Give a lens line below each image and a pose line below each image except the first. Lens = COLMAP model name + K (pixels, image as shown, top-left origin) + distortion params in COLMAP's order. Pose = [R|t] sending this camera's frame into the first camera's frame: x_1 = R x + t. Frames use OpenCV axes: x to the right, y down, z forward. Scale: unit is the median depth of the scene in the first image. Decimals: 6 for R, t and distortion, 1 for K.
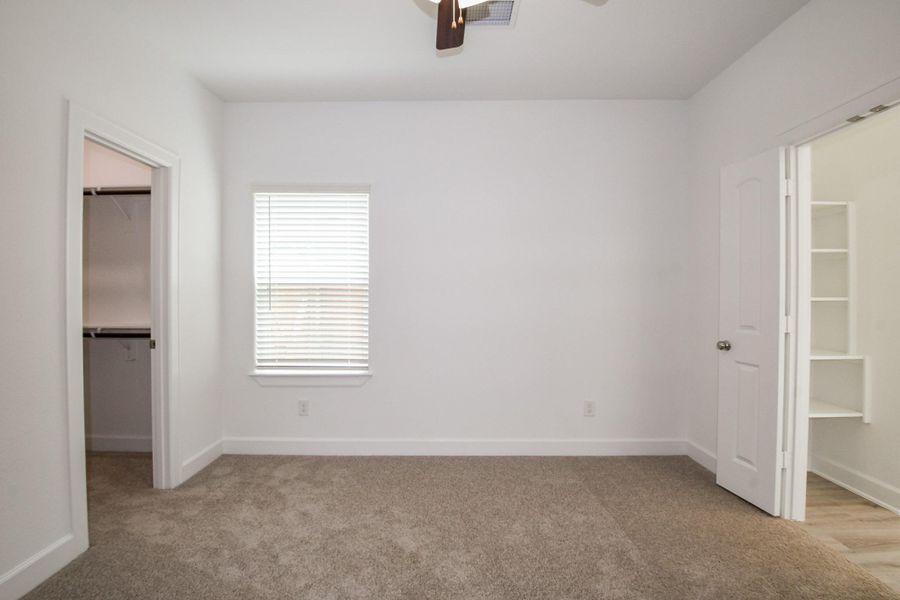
lens RADIAL K [[410.2, 0, 450.6], [0, 410.2, 295.3], [0, 0, 1]] dist [-0.000151, -0.000196]
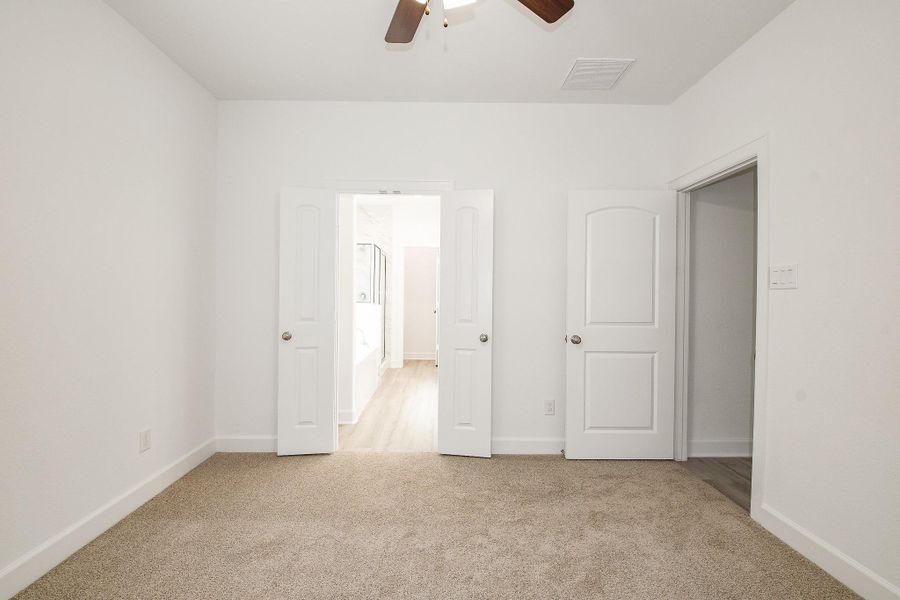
lens RADIAL K [[397.5, 0, 450.2], [0, 397.5, 295.5], [0, 0, 1]] dist [-0.000140, -0.015313]
pose [[0.011837, -0.001419, 0.999929, -0.987284], [0.002786, 0.999995, 0.001386, 0.003559], [-0.999926, 0.002769, 0.011841, 1.021125]]
